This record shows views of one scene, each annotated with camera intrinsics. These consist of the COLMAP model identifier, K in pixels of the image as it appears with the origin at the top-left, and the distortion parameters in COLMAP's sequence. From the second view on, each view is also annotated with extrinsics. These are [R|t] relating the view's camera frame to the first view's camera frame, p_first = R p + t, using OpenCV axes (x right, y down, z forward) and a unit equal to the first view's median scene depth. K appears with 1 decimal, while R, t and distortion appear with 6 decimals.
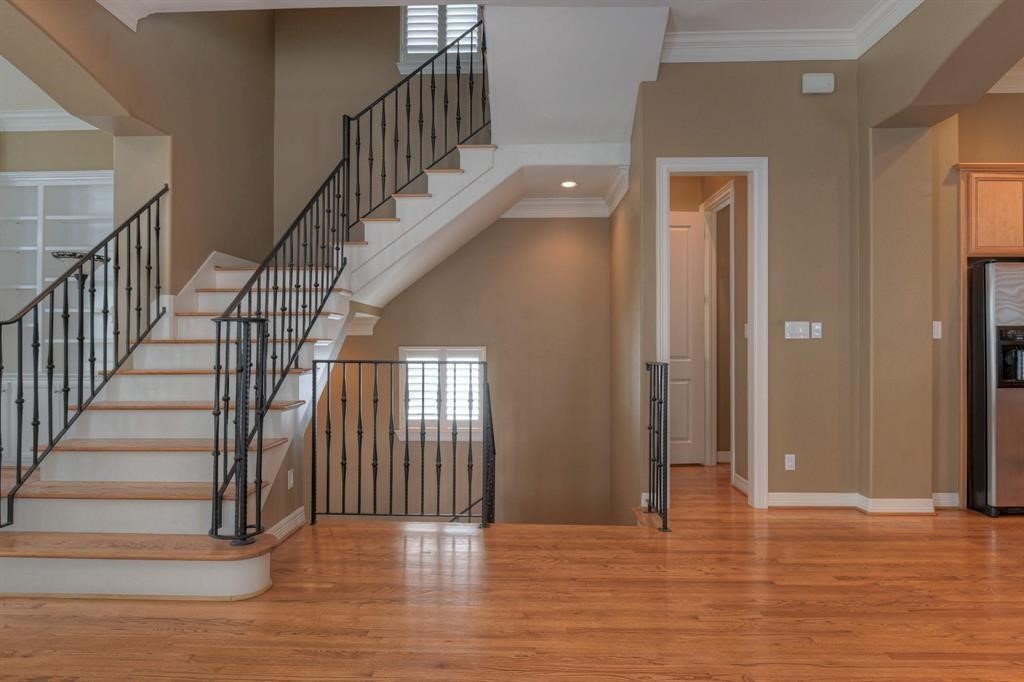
lens RADIAL K [[575.4, 0, 511.5], [0, 575.4, 344.1], [0, 0, 1]] dist [-0.017149, -0.000273]
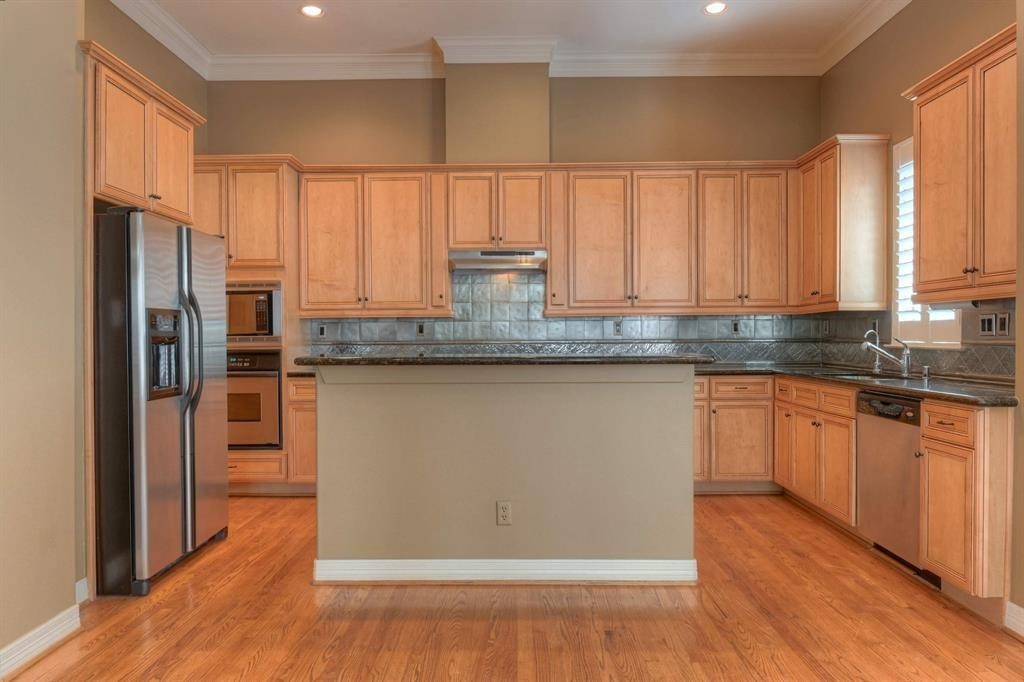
lens RADIAL K [[649.6, 0, 515.9], [0, 649.6, 341.9], [0, 0, 1]] dist [-0.008183, -0.003496]
pose [[-0.012081, -0.008019, 0.999895, 0.086690], [0.005868, 0.999950, 0.008091, 0.003987], [-0.999910, 0.005966, -0.012034, 0.571936]]
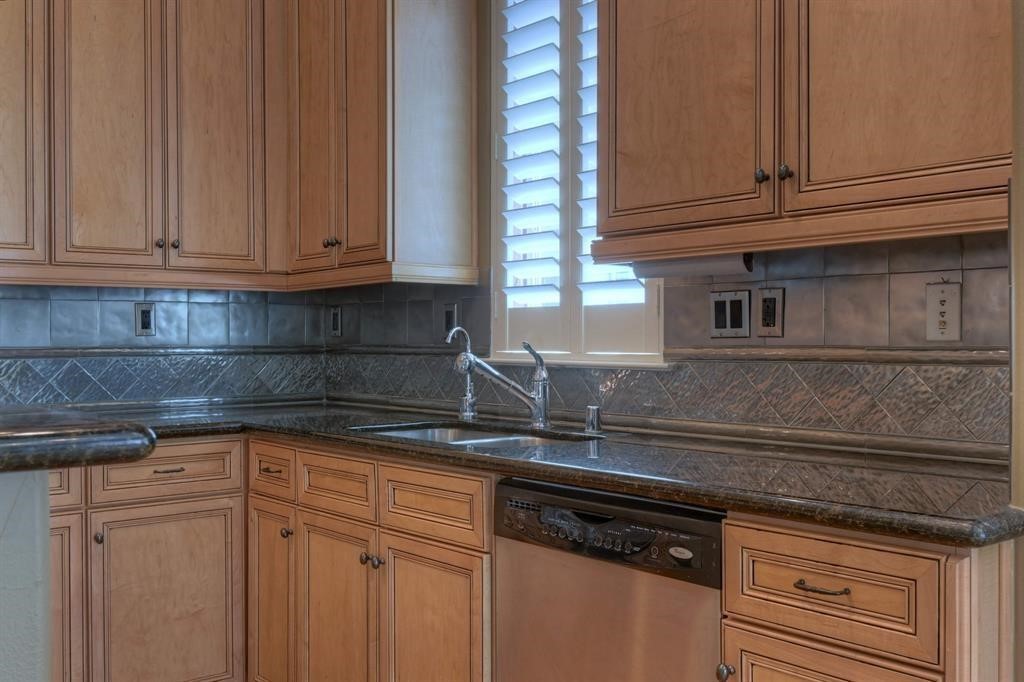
lens RADIAL K [[1014.0, 0, 514.0], [0, 1014.0, 343.7], [0, 0, 1]] dist [-0.003774, 0.000000]
pose [[-0.660573, 0.000436, 0.750762, 0.552621], [0.006792, 0.999962, 0.005396, 0.005686], [-0.750731, 0.008664, -0.660551, 0.442178]]
